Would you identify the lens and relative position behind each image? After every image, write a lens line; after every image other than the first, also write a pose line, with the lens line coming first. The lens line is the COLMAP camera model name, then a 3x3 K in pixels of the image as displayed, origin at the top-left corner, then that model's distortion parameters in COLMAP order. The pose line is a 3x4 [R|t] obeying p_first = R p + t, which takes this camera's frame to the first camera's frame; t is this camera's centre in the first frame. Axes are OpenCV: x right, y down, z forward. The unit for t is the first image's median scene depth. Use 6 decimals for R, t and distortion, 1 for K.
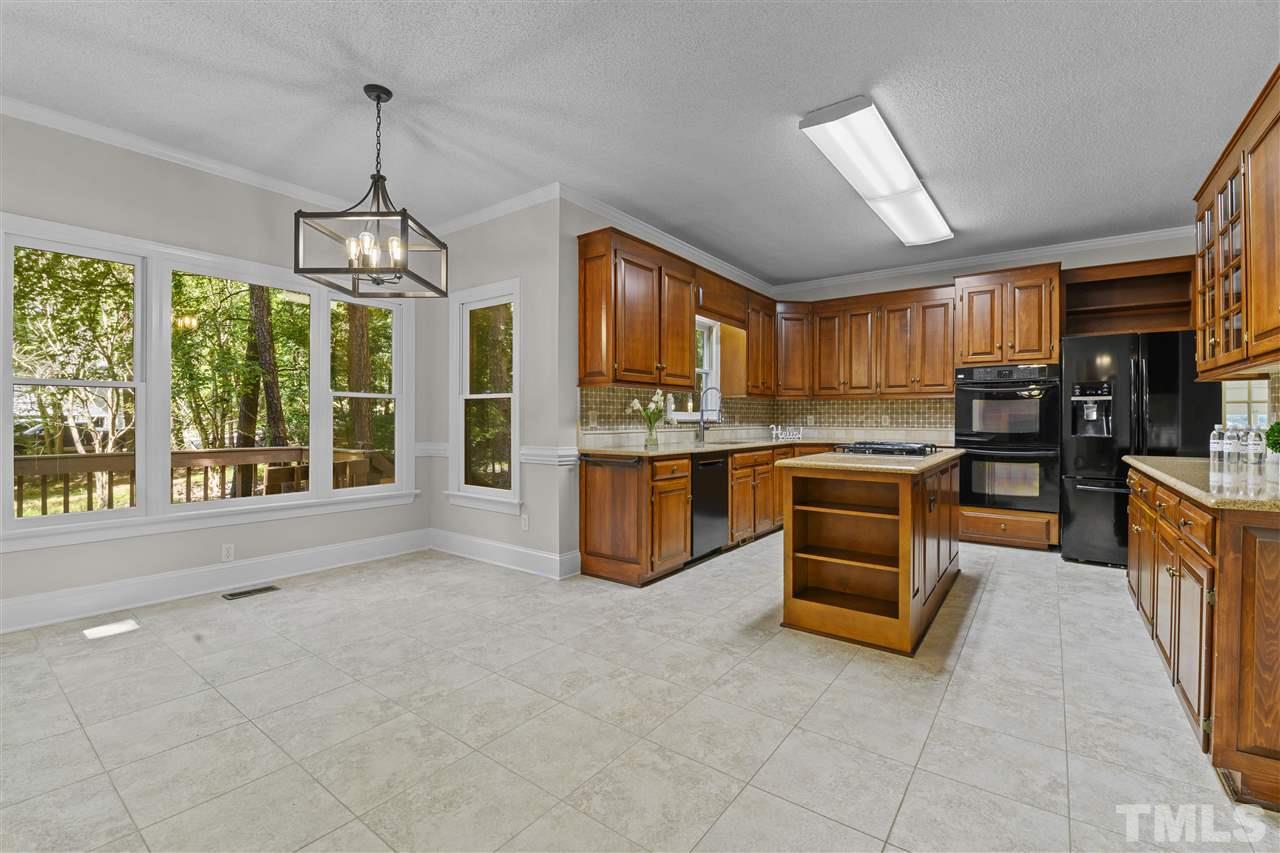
lens RADIAL K [[555.7, 0, 636.1], [0, 555.7, 415.5], [0, 0, 1]] dist [0.003497, -0.011996]
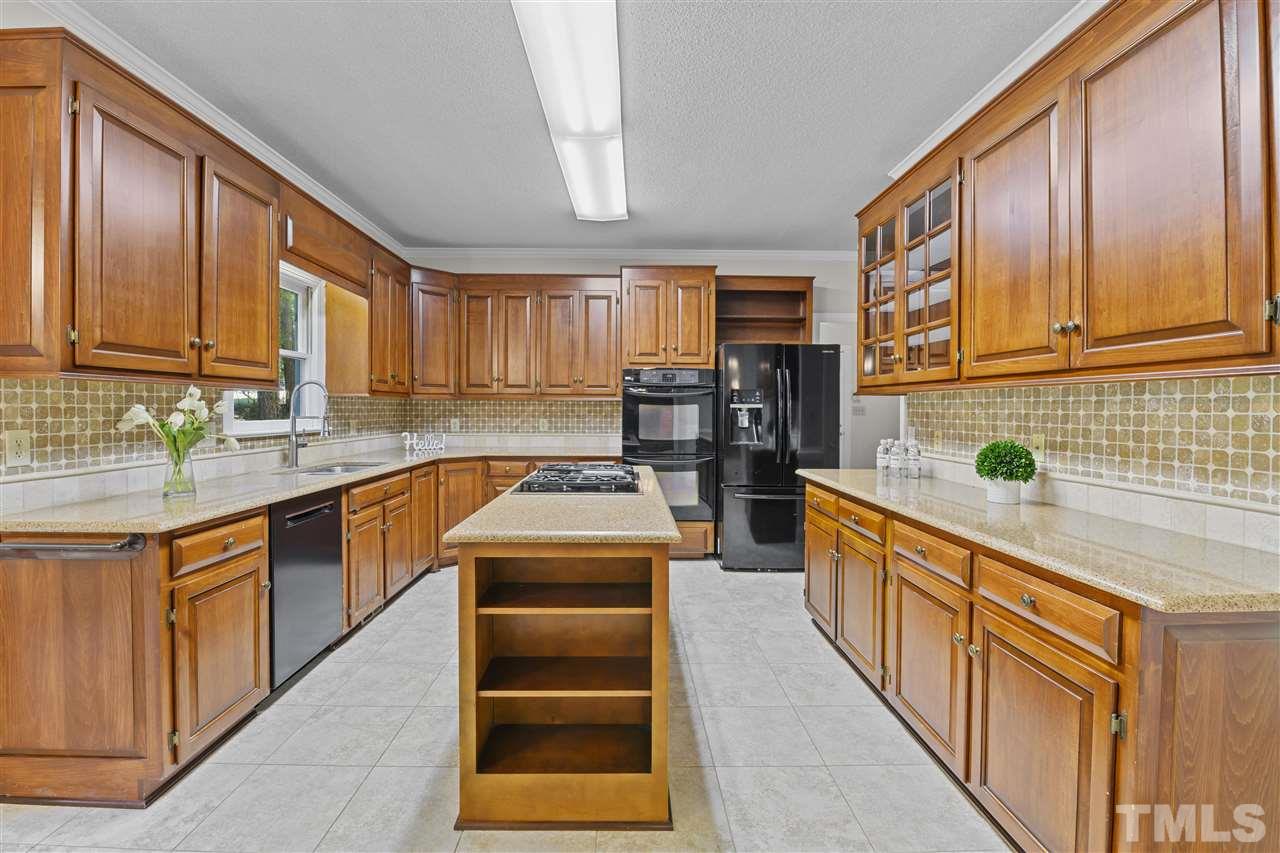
lens RADIAL K [[555.7, 0, 636.1], [0, 555.7, 415.5], [0, 0, 1]] dist [0.003497, -0.011996]
pose [[0.789065, -0.007040, 0.614269, 0.042462], [-0.005591, 0.999811, 0.018641, -0.028233], [-0.614284, -0.018143, 0.788876, 0.295377]]
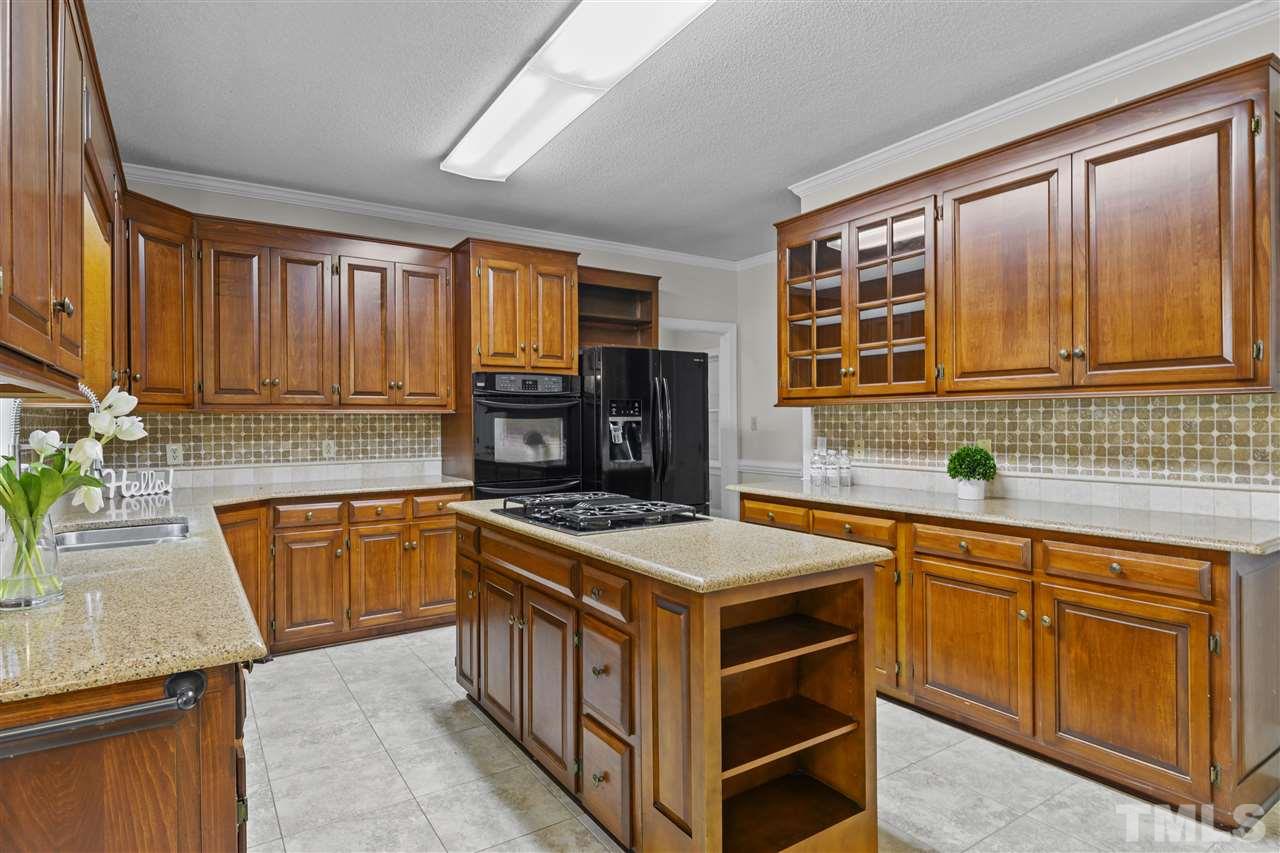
lens RADIAL K [[679.8, 0, 638.8], [0, 679.8, 424.2], [0, 0, 1]] dist [0.002754, 0.000178]
pose [[0.335967, -0.008961, 0.941831, -0.161417], [0.003816, 0.999959, 0.008153, -0.028016], [-0.941866, 0.000855, 0.335987, 0.556206]]
